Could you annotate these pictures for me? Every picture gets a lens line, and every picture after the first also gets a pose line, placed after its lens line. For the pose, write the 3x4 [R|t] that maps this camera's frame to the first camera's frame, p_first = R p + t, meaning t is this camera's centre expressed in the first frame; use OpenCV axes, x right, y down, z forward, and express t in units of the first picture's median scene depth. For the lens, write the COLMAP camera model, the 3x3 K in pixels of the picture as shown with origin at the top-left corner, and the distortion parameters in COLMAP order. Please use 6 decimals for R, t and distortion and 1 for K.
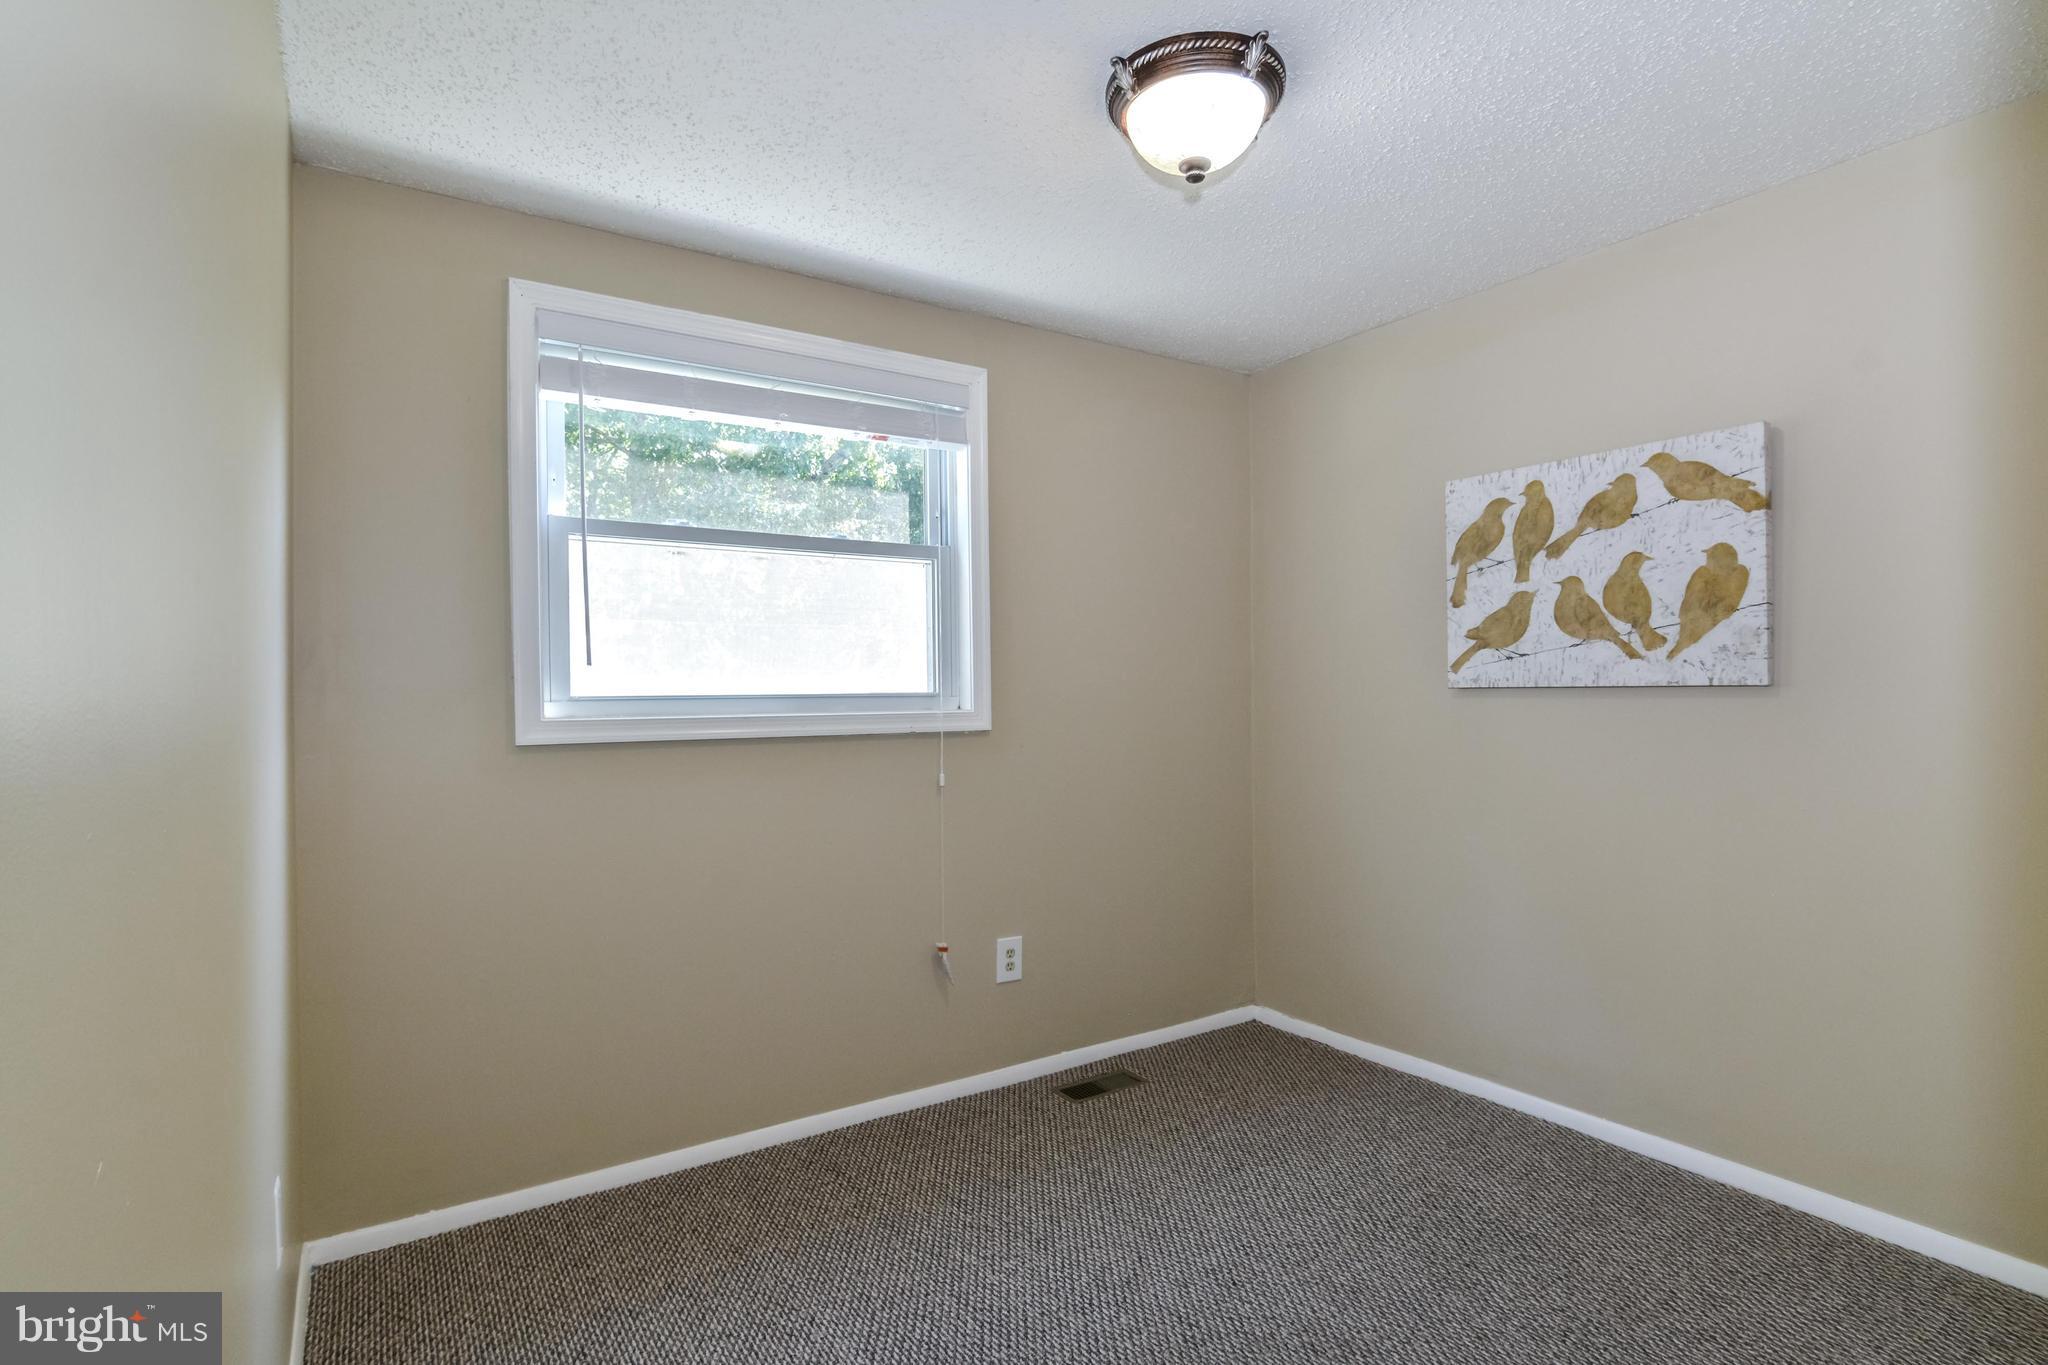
lens RADIAL K [[1011.2, 0, 996.1], [0, 1011.2, 700.1], [0, 0, 1]] dist [-0.024825, 0.005926]
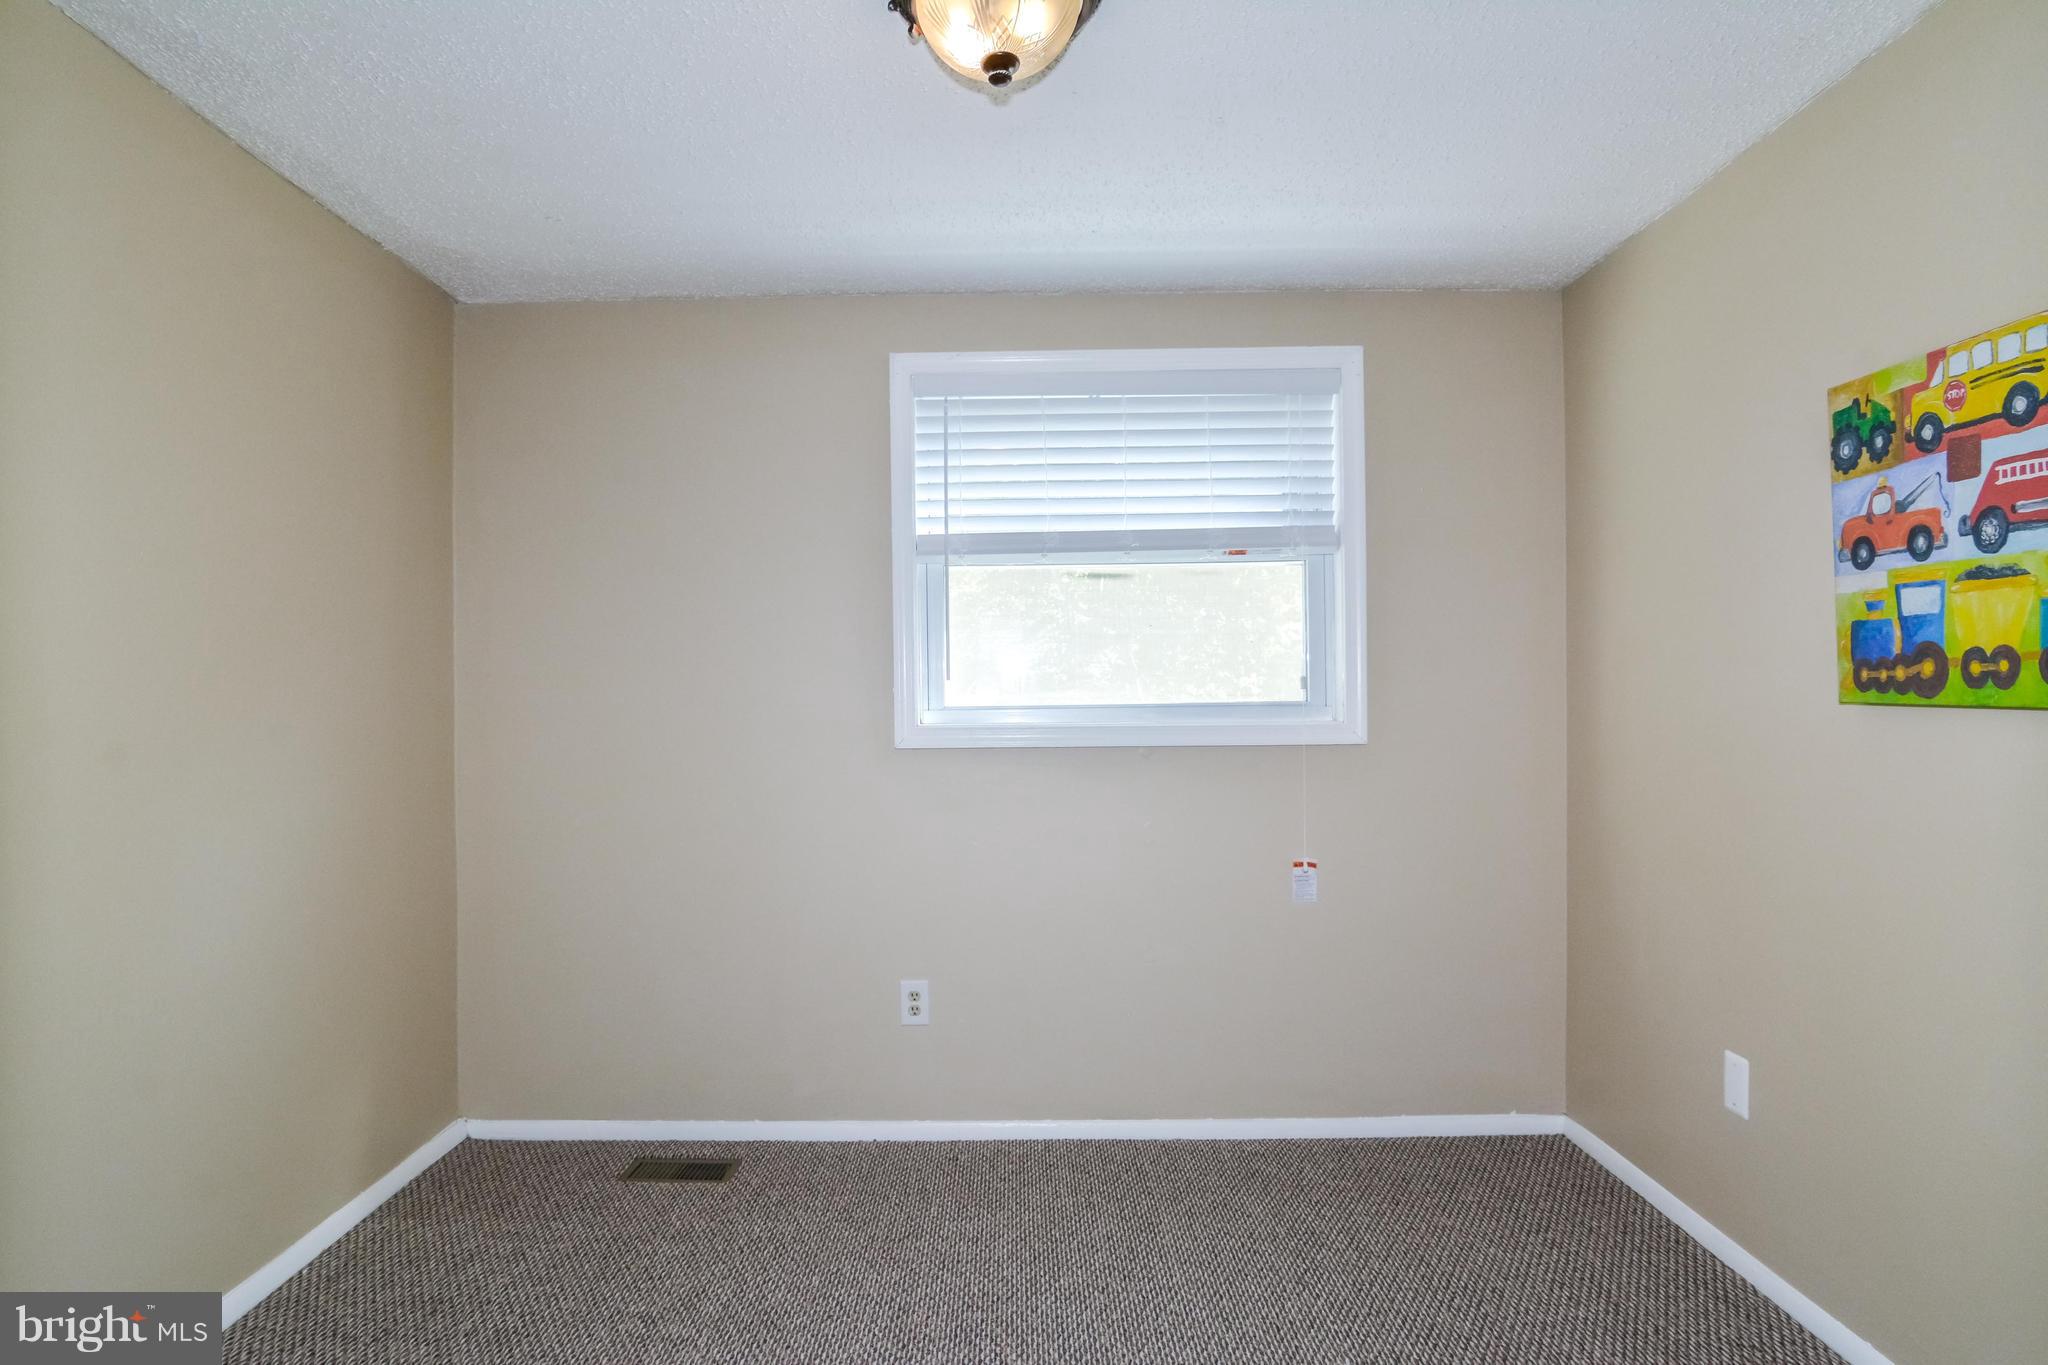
lens RADIAL K [[946.3, 0, 1019.2], [0, 946.3, 705.5], [0, 0, 1]] dist [-0.019687, 0.000364]
pose [[0.829442, 0.000715, -0.558592, 0.266249], [-0.001431, 0.999999, -0.000846, -0.005170], [0.558591, 0.001501, 0.829442, 0.161983]]
